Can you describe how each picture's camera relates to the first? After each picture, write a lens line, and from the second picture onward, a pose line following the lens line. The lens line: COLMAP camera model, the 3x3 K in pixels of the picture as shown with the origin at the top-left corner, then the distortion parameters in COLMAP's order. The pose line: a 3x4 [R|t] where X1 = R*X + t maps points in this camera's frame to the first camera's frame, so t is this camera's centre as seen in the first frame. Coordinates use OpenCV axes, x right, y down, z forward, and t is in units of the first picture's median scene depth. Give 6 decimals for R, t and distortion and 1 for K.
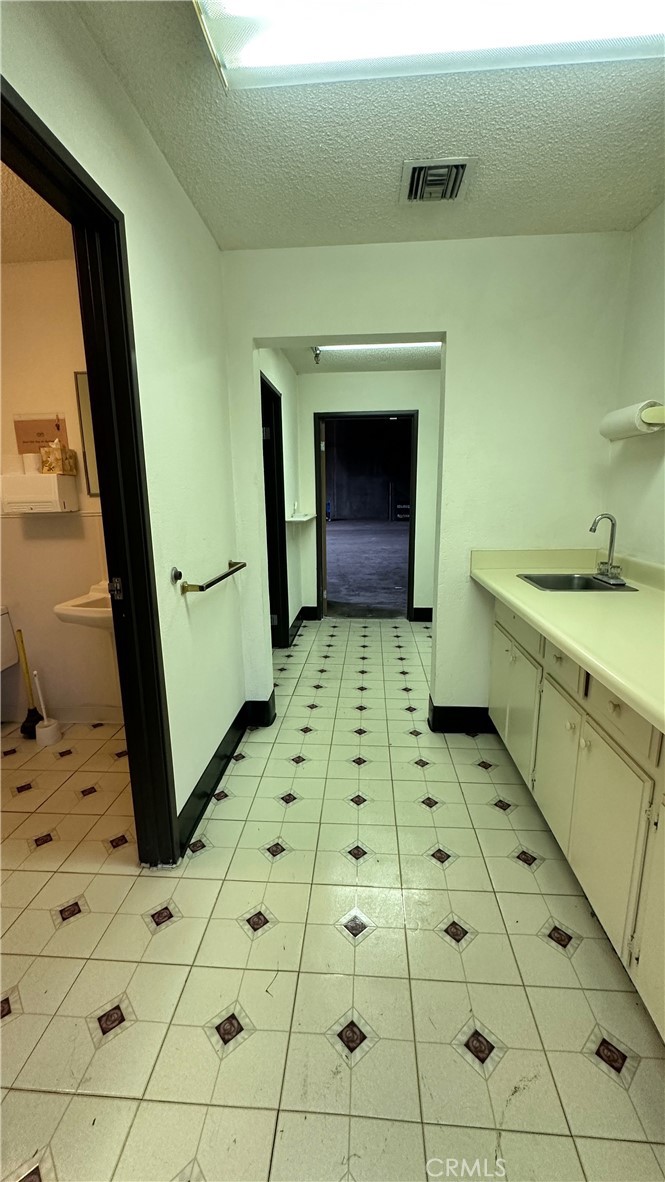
lens RADIAL K [[474.5, 0, 337.9], [0, 474.5, 592.0], [0, 0, 1]] dist [-0.001637, 0.001426]
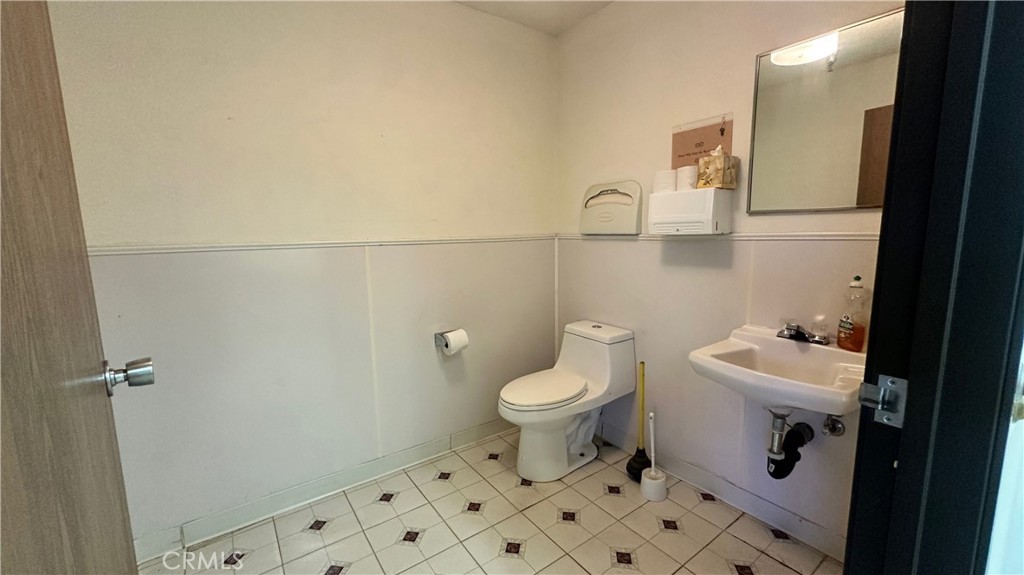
lens RADIAL K [[411.1, 0, 511.2], [0, 411.1, 289.4], [0, 0, 1]] dist [-0.001637, 0.001426]
pose [[0.638033, 0.110224, -0.762079, -0.251817], [-0.143222, 0.989419, 0.023195, -0.041962], [0.756572, 0.094347, 0.647069, 0.289975]]
